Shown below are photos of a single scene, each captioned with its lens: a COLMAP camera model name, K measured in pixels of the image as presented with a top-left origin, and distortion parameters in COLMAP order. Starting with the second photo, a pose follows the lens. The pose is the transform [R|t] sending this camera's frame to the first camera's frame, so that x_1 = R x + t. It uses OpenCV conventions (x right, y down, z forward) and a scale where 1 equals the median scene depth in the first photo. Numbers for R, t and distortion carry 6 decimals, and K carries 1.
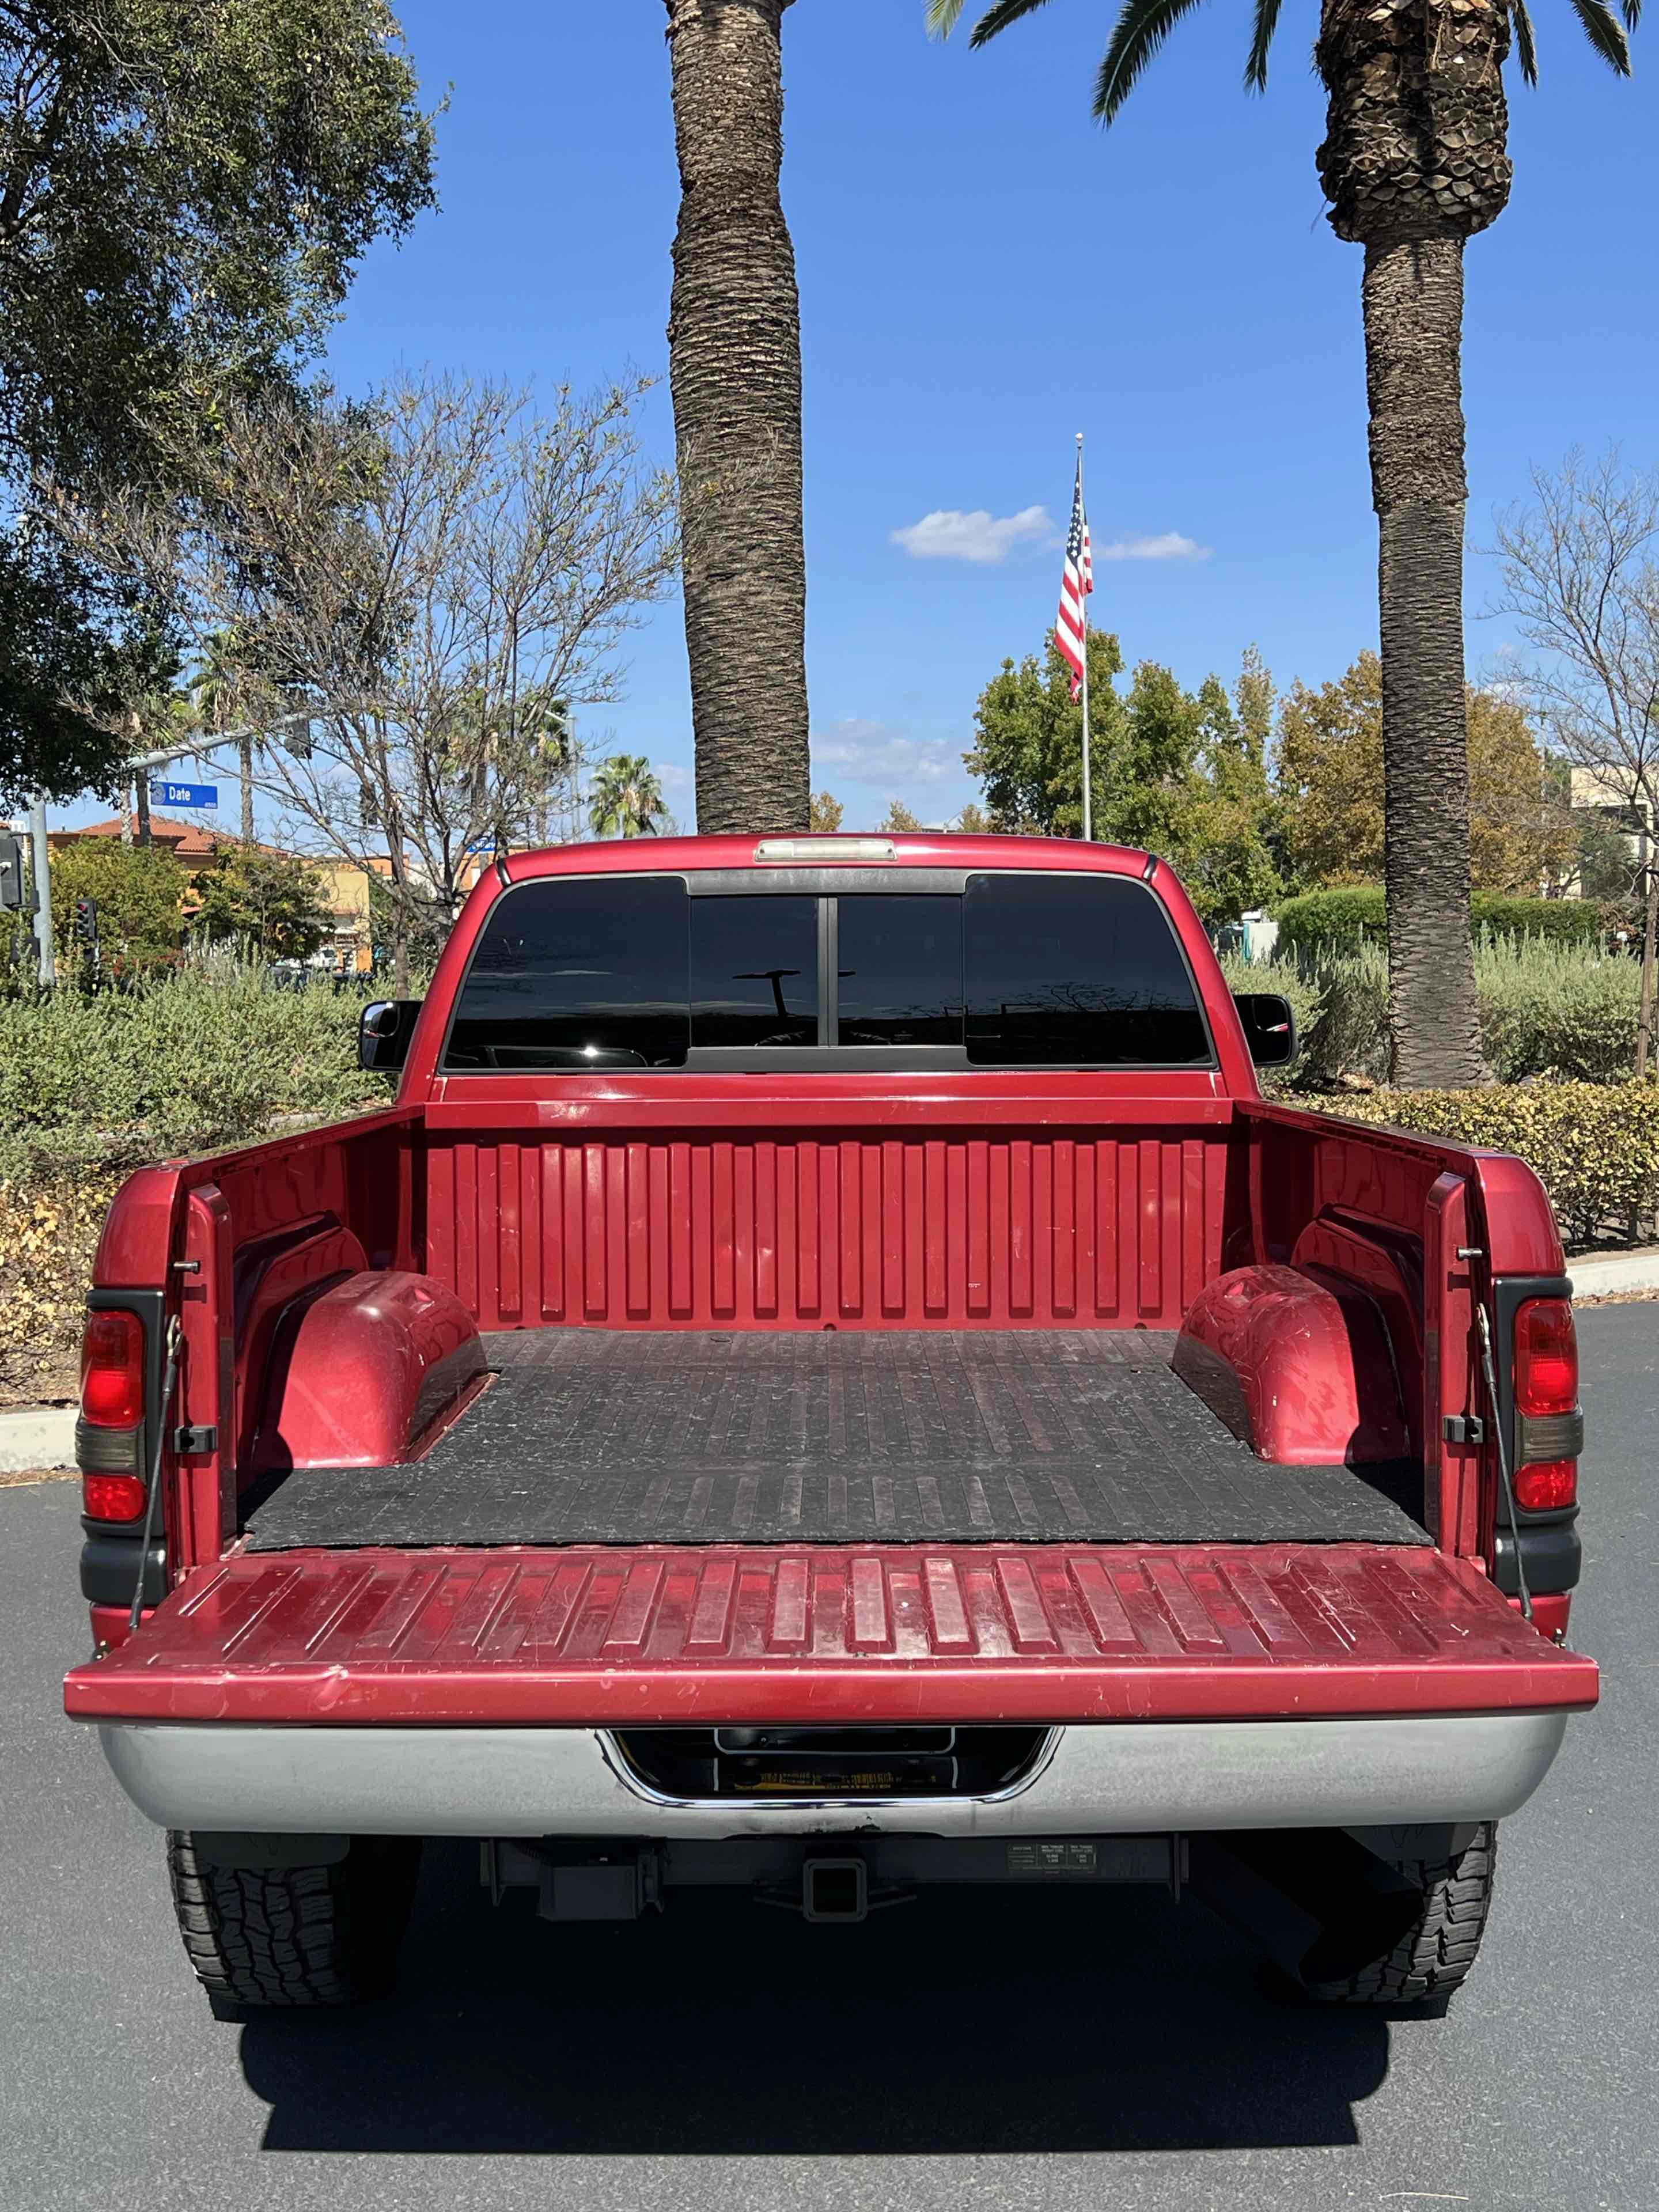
lens RADIAL K [[2460.2, 0, 809.4], [0, 2460.2, 1118.1], [0, 0, 1]] dist [0.117637, 0.000000]
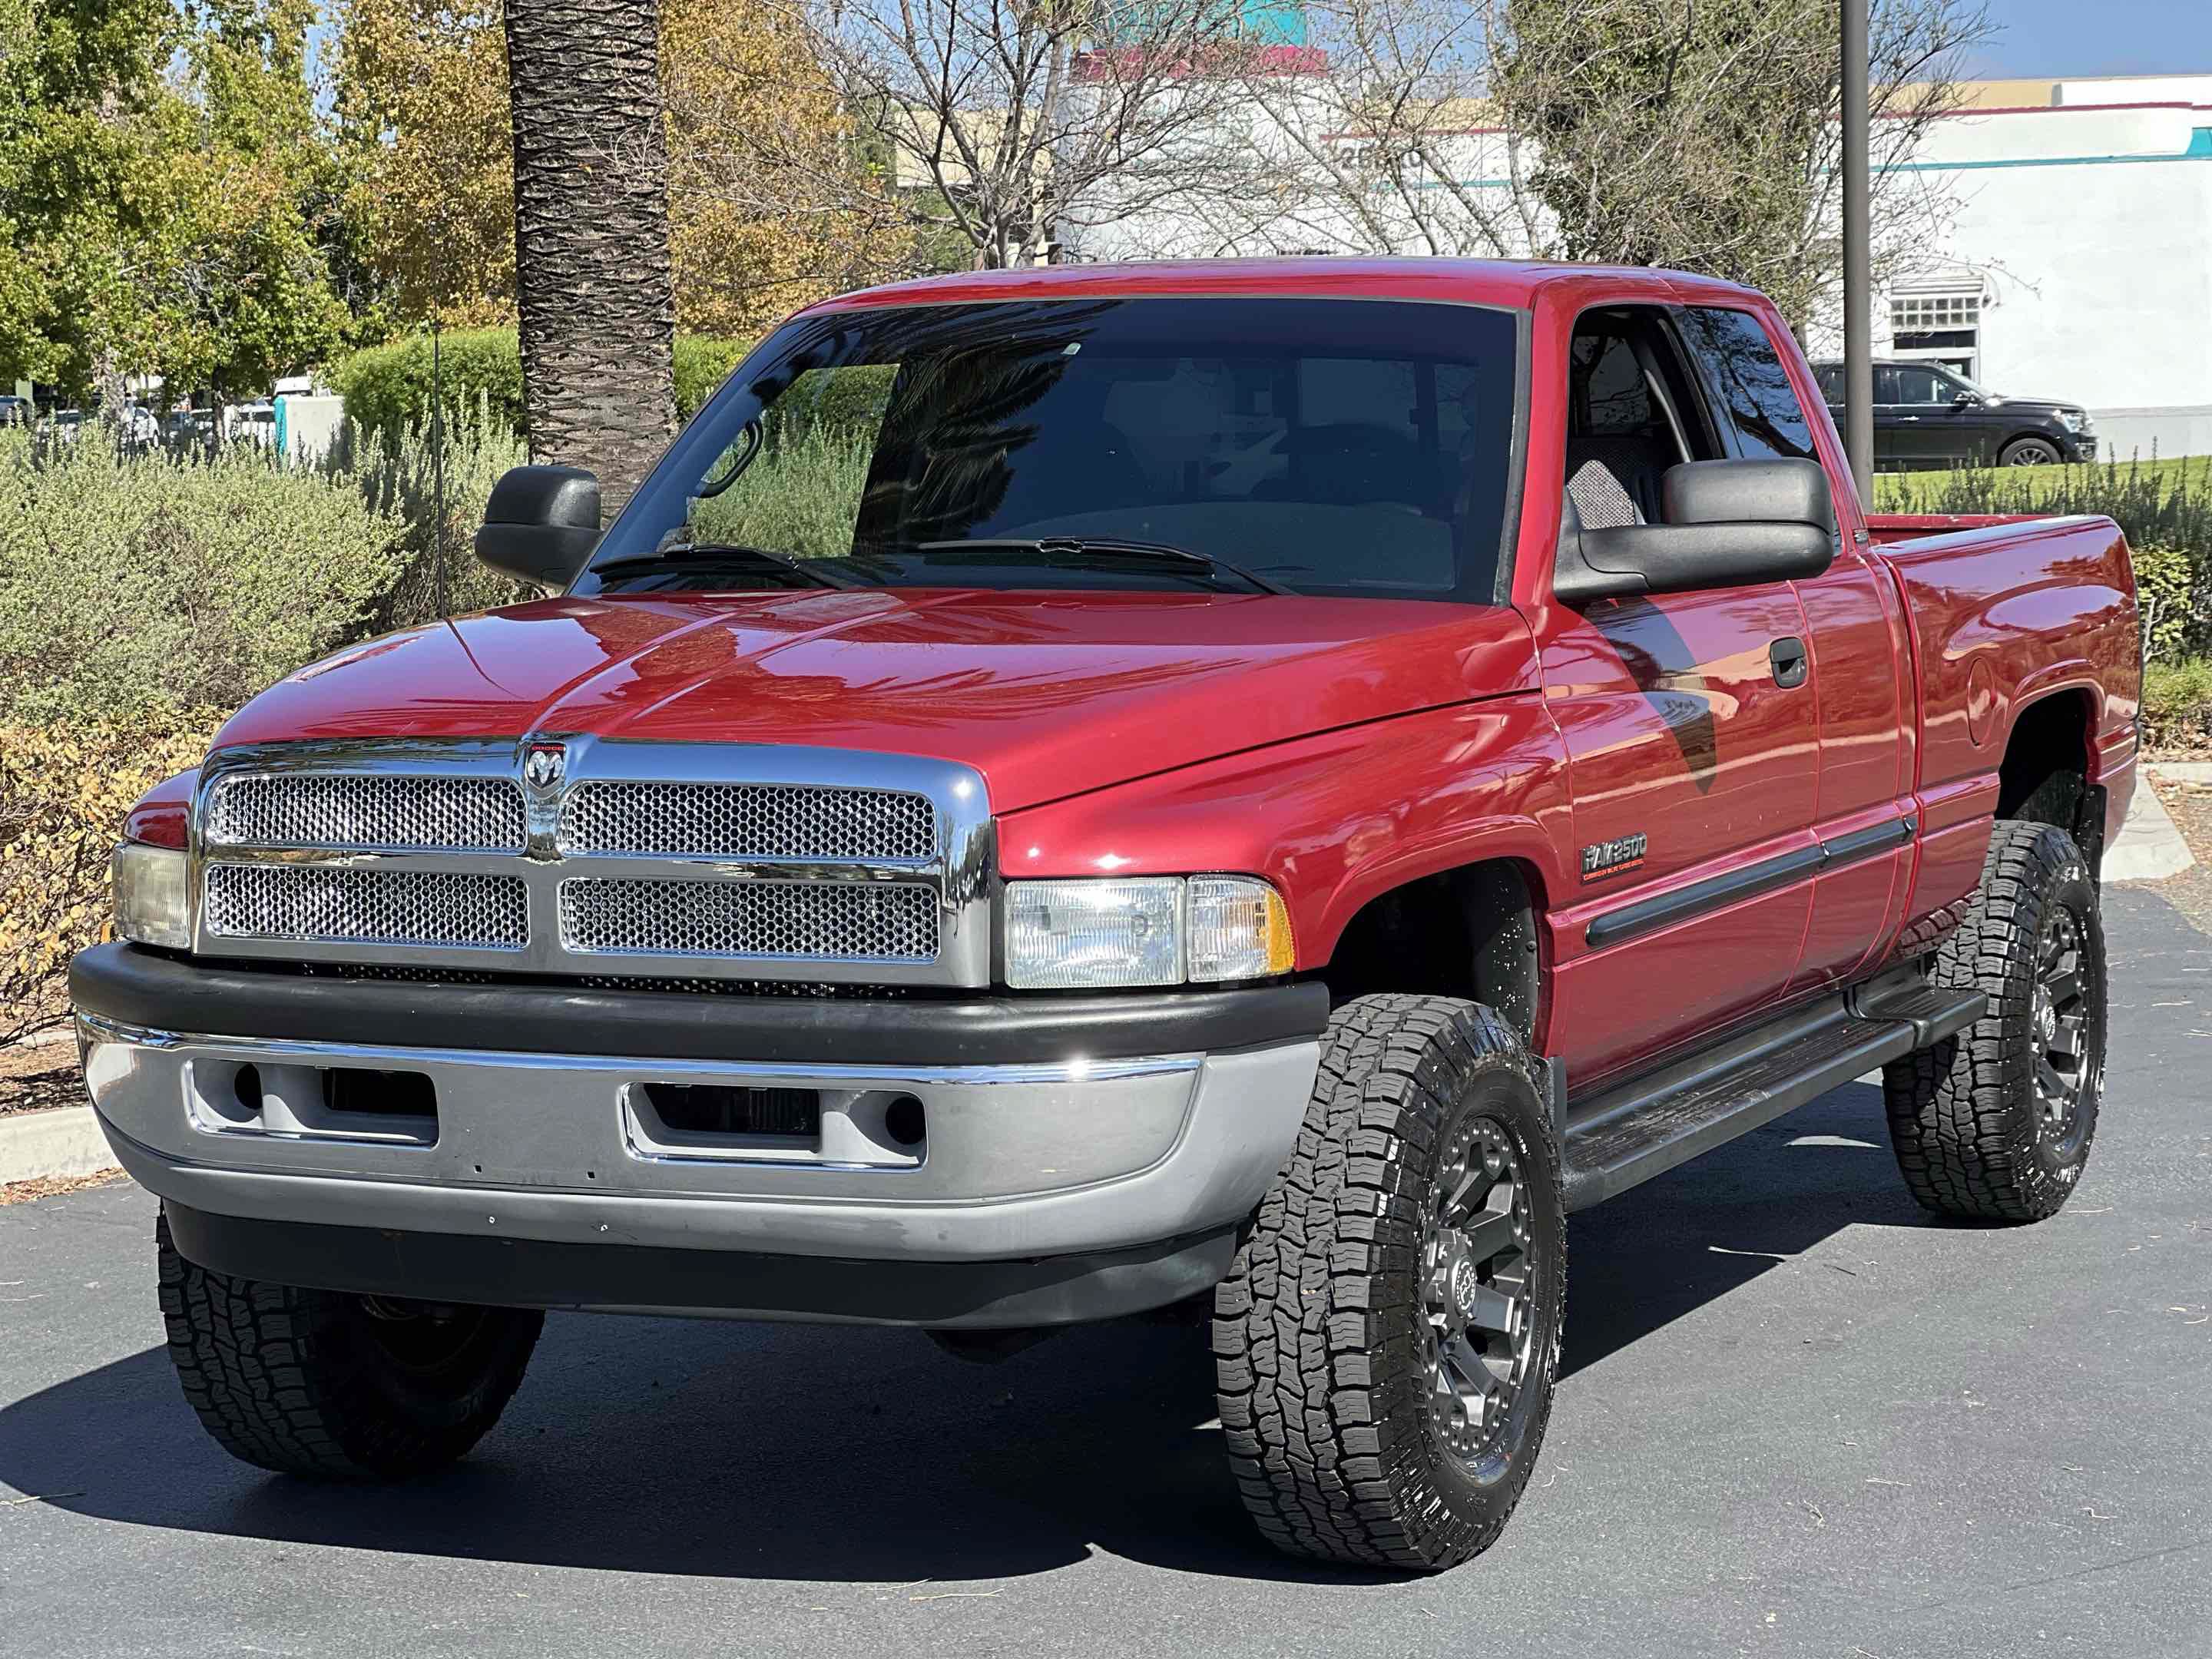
lens RADIAL K [[4989.9, 0, 1121.7], [0, 4989.9, 747.4], [0, 0, 1]] dist [0.213285, 0.000000]
pose [[0.943171, -0.014287, 0.332000, -0.003380], [0.017597, 0.999821, -0.006966, 0.008592], [-0.331841, 0.012413, 0.943254, -0.053464]]
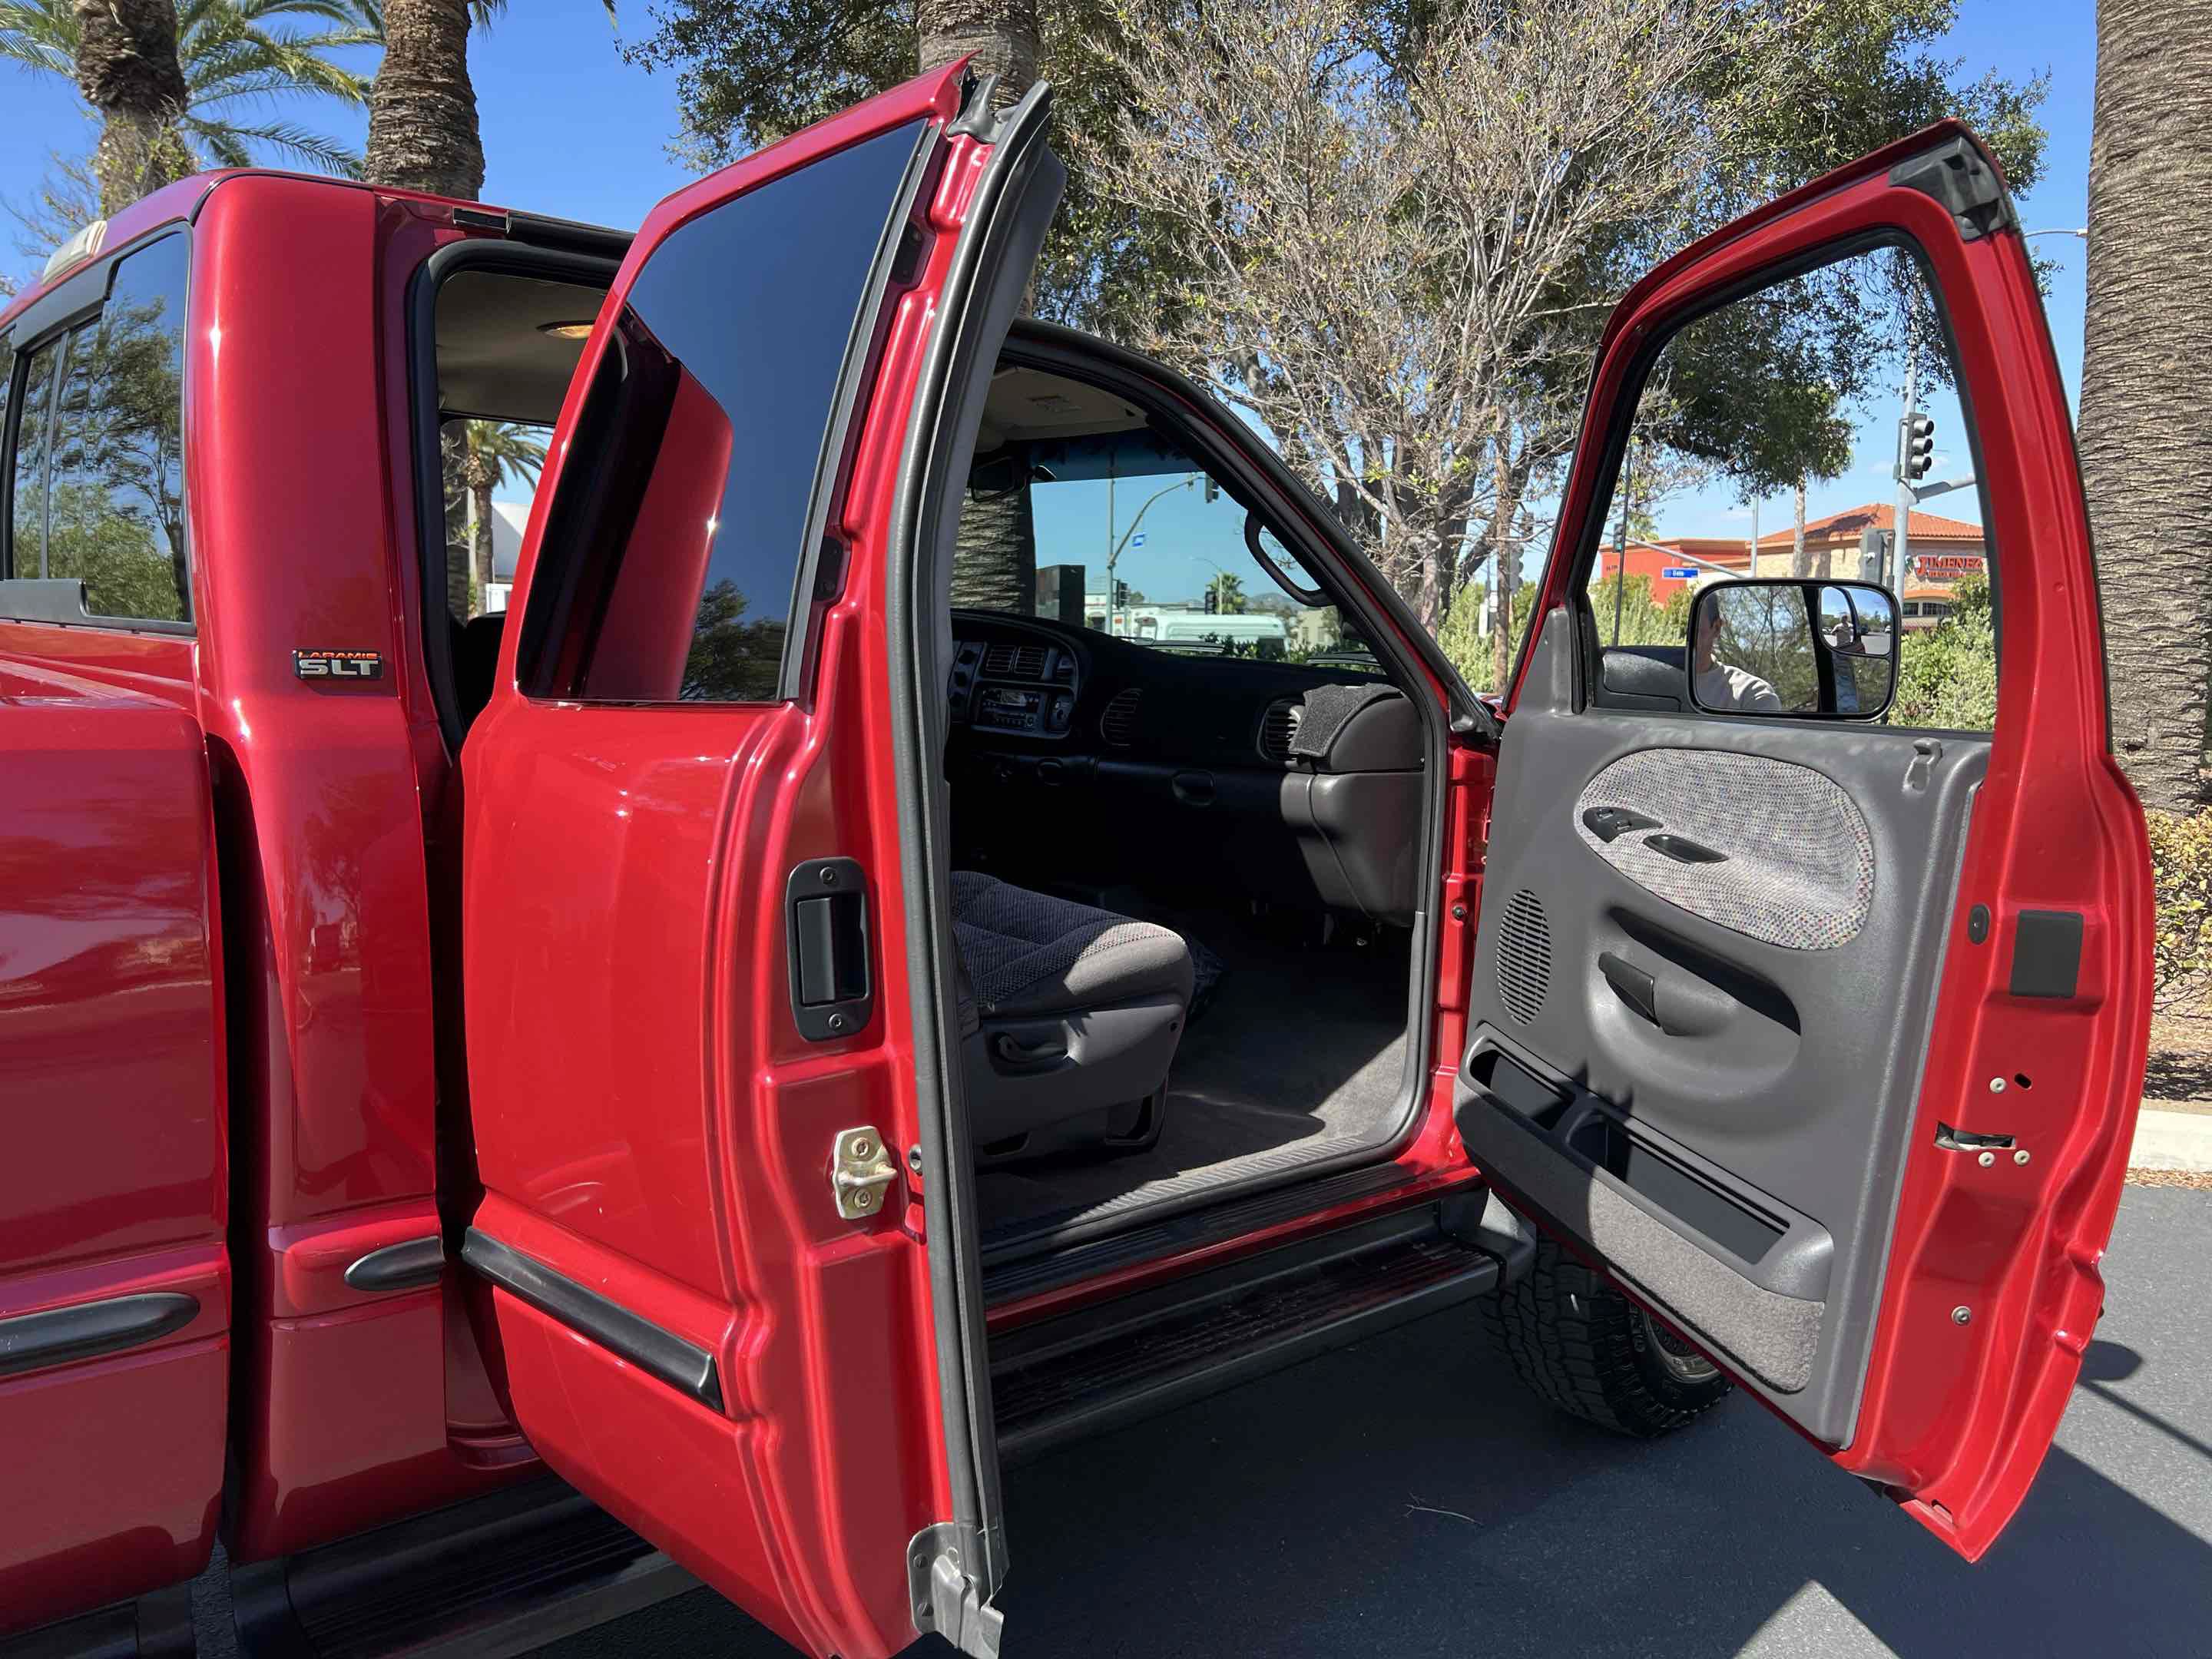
lens RADIAL K [[1688.7, 0, 1113.9], [0, 1688.7, 842.6], [0, 0, 1]] dist [0.065503, -0.070164]
pose [[0.676303, 0.114325, -0.727698, 0.142559], [-0.074181, 0.993431, 0.087131, -0.006549], [0.732879, -0.004946, 0.680341, 0.258188]]
